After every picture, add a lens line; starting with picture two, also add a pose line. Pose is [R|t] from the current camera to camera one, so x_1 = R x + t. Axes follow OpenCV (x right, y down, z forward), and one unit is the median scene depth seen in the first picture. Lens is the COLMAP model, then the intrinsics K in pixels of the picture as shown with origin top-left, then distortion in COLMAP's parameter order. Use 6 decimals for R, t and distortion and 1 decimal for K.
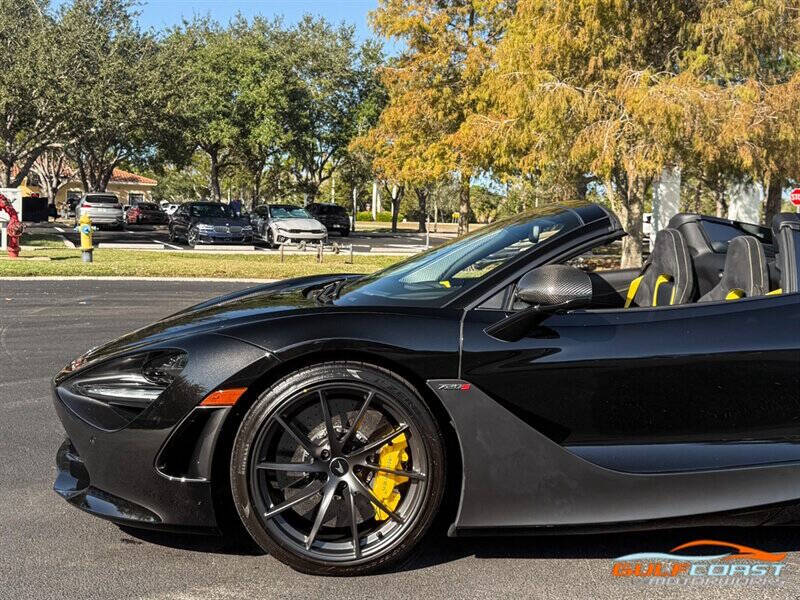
lens RADIAL K [[867.4, 0, 429.9], [0, 867.4, 276.0], [0, 0, 1]] dist [0.060985, 0.000000]
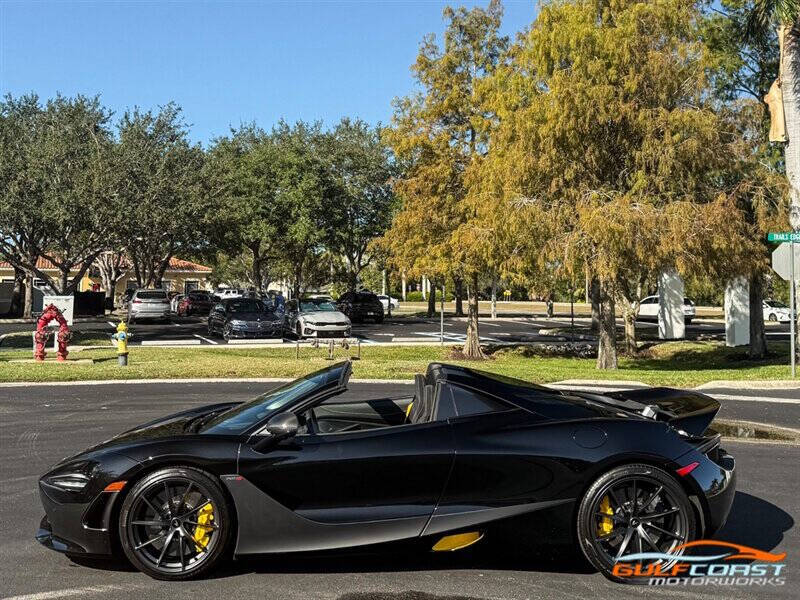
lens RADIAL K [[867.4, 0, 428.4], [0, 867.4, 224.1], [0, 0, 1]] dist [0.060985, 0.000000]
pose [[0.997957, -0.020758, -0.060419, 0.296904], [0.011492, 0.988642, -0.149850, -0.070425], [0.062843, 0.148850, 0.986861, -0.504480]]
